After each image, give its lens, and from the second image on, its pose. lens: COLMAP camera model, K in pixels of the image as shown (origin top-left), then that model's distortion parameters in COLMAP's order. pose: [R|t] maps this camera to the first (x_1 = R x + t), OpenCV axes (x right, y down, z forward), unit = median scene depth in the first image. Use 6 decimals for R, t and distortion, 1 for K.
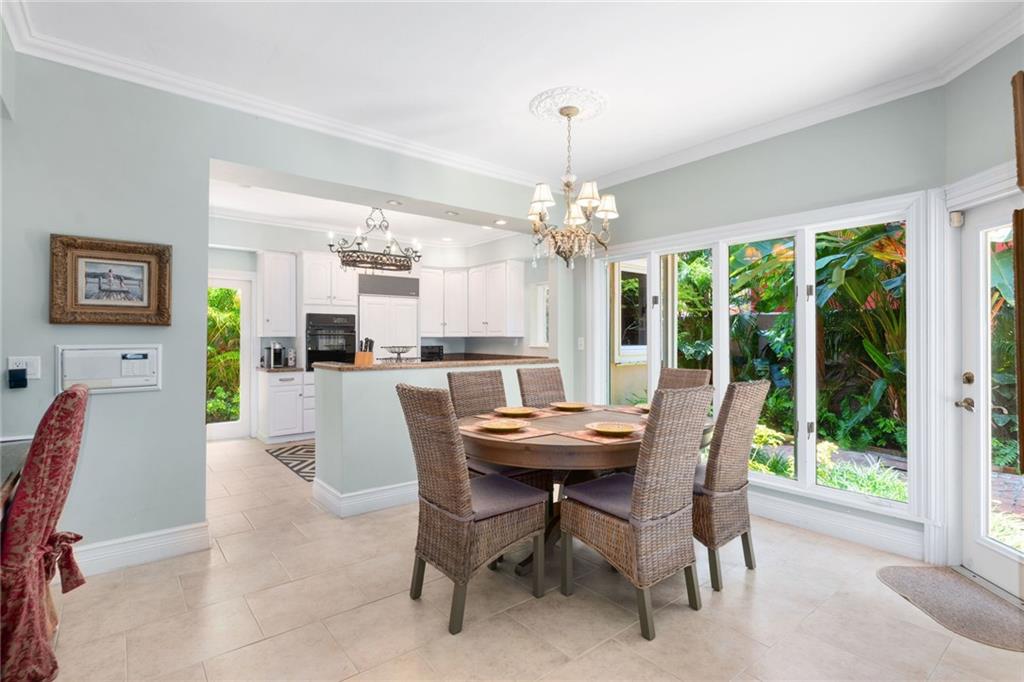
lens RADIAL K [[495.8, 0, 512.2], [0, 495.8, 329.1], [0, 0, 1]] dist [-0.005983, -0.000581]
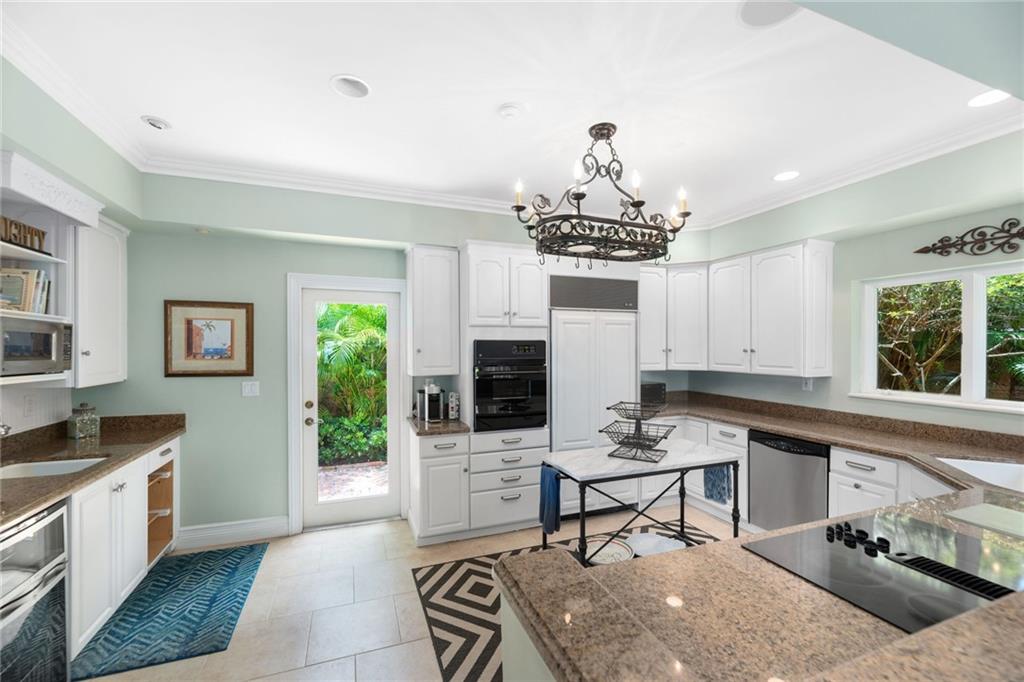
lens RADIAL K [[422.7, 0, 508.2], [0, 422.7, 346.1], [0, 0, 1]] dist [0.002692, 0.000853]
pose [[0.950829, 0.001773, -0.309711, -0.200283], [0.003972, 0.999832, 0.017916, -0.032727], [0.309690, -0.018265, 0.950662, 0.485286]]
